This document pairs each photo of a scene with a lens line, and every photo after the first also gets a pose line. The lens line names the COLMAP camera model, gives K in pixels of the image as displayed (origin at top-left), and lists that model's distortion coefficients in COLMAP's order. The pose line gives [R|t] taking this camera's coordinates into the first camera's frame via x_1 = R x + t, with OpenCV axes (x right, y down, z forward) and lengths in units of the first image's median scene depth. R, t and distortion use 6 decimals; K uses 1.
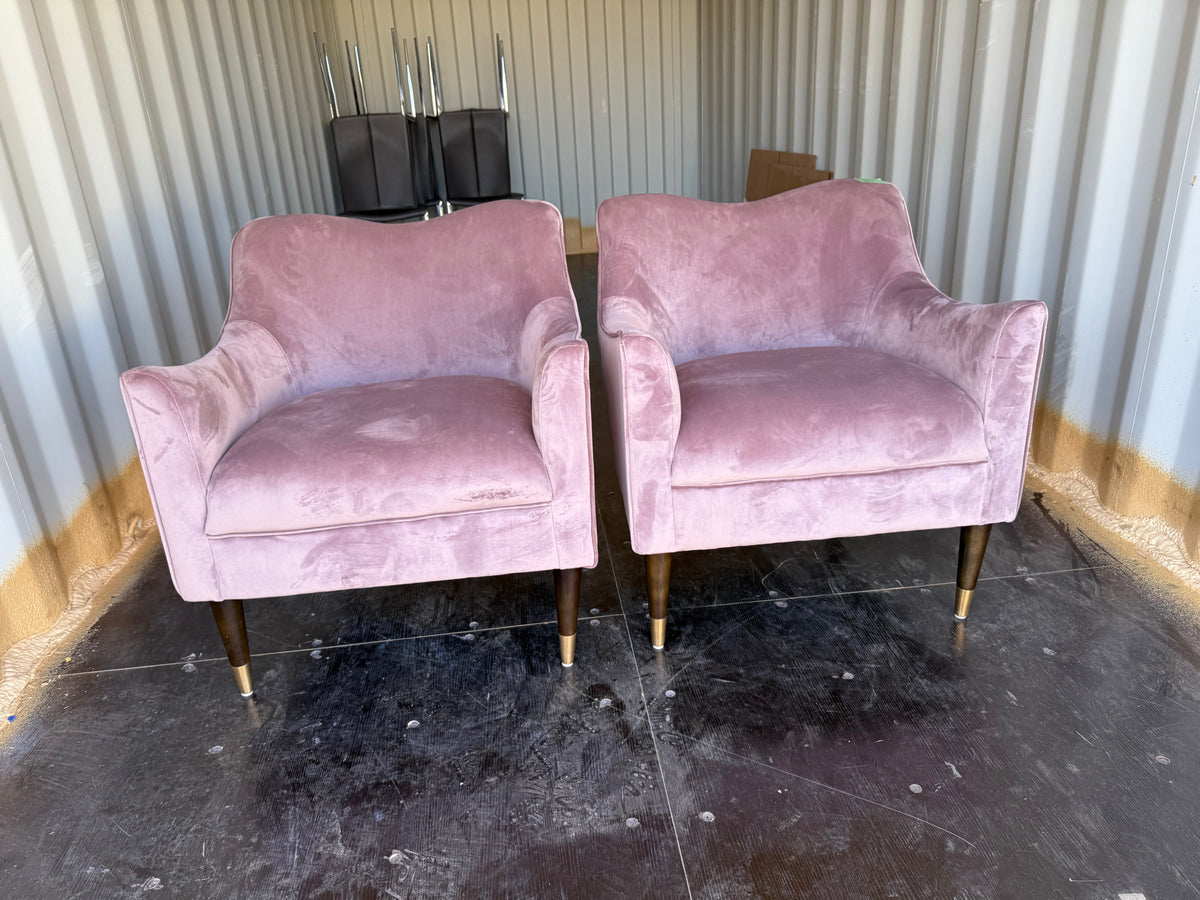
lens RADIAL K [[902.8, 0, 626.1], [0, 902.8, 444.1], [0, 0, 1]] dist [0.043948, -0.071892]
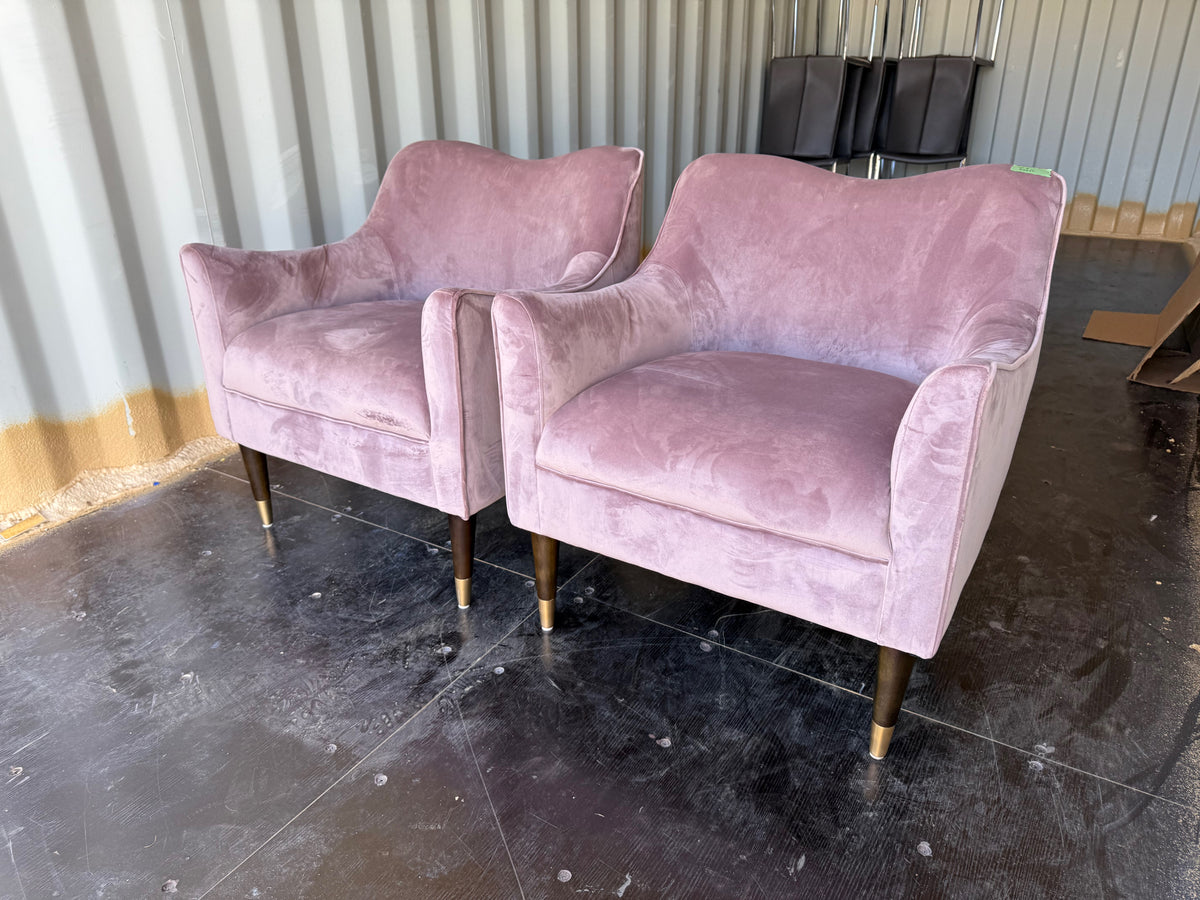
lens RADIAL K [[902.8, 0, 567.5], [0, 902.8, 445.8], [0, 0, 1]] dist [0.043948, -0.071892]
pose [[0.767399, 0.288333, -0.572680, 0.550672], [-0.254759, 0.956768, 0.140334, -0.101352], [0.588384, 0.038203, 0.807678, 0.236060]]
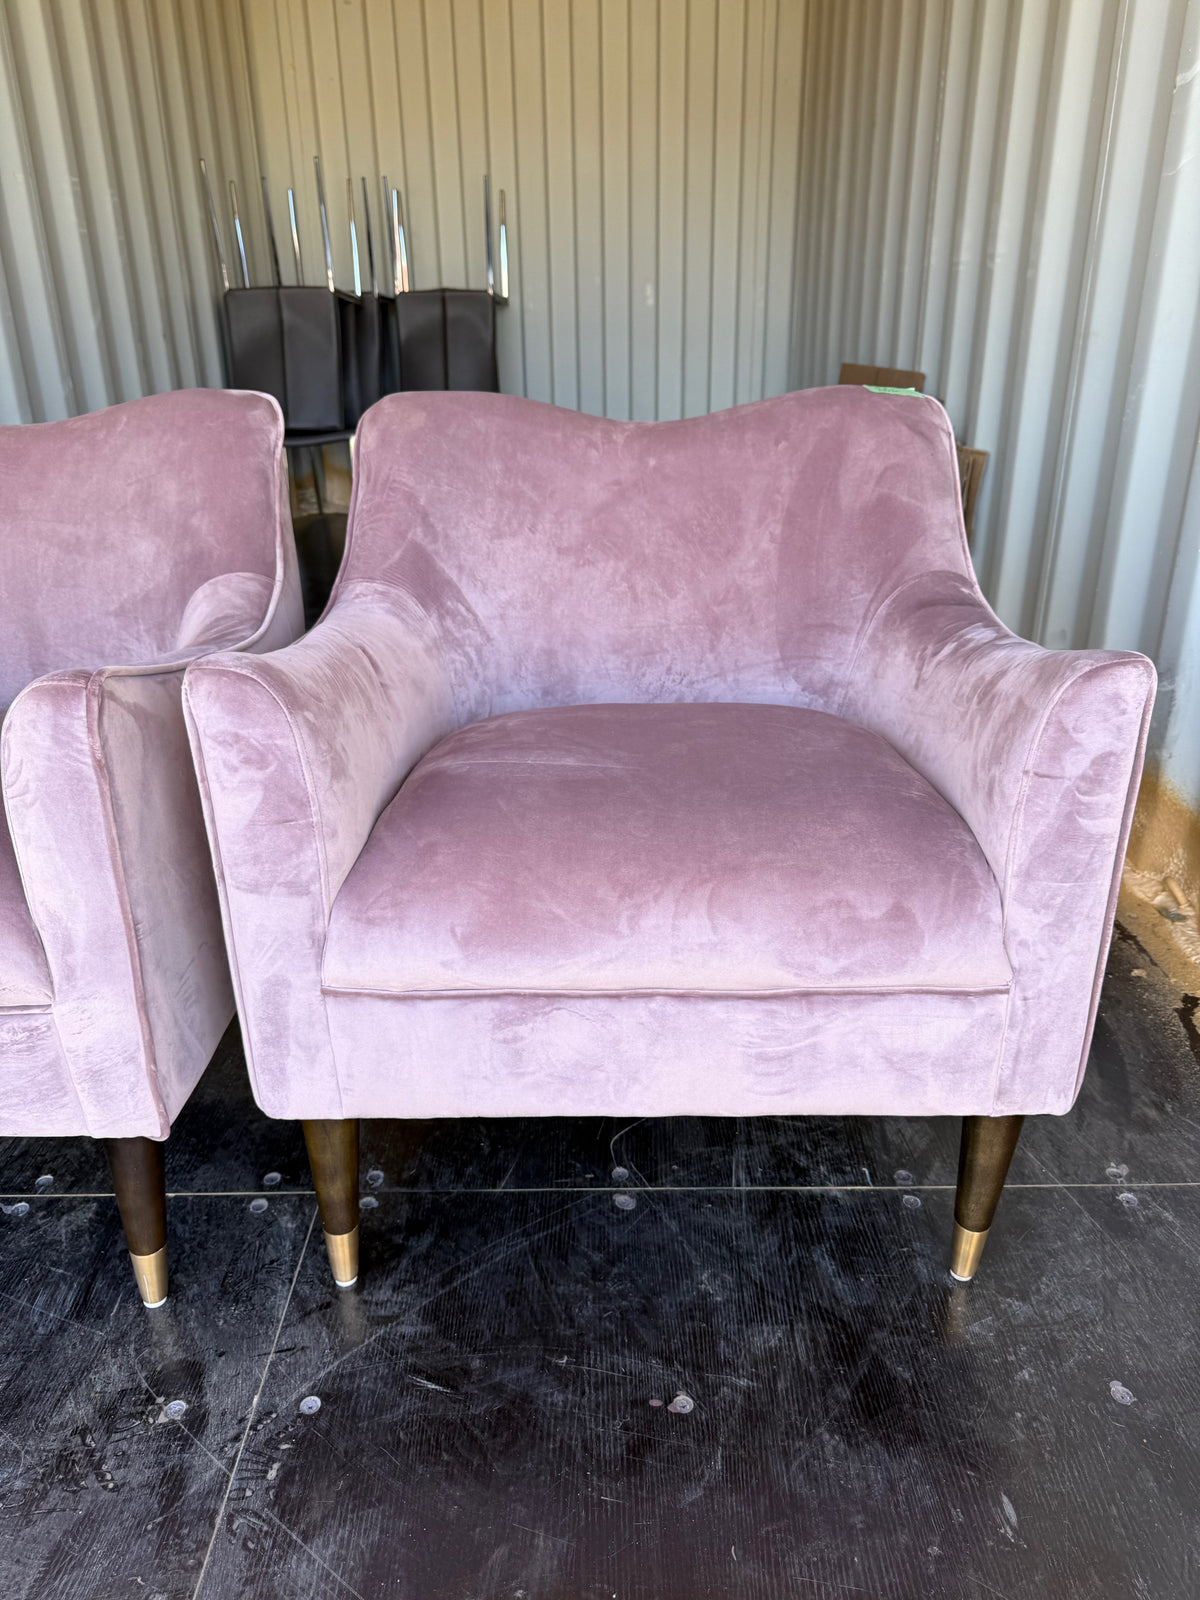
lens RADIAL K [[1203.8, 0, 641.2], [0, 1203.8, 801.7], [0, 0, 1]] dist [0.043948, -0.071892]
pose [[0.993825, 0.079188, -0.077730, 0.234430], [-0.077463, 0.996683, 0.024962, -0.072802], [0.079449, -0.018787, 0.996662, 0.345842]]
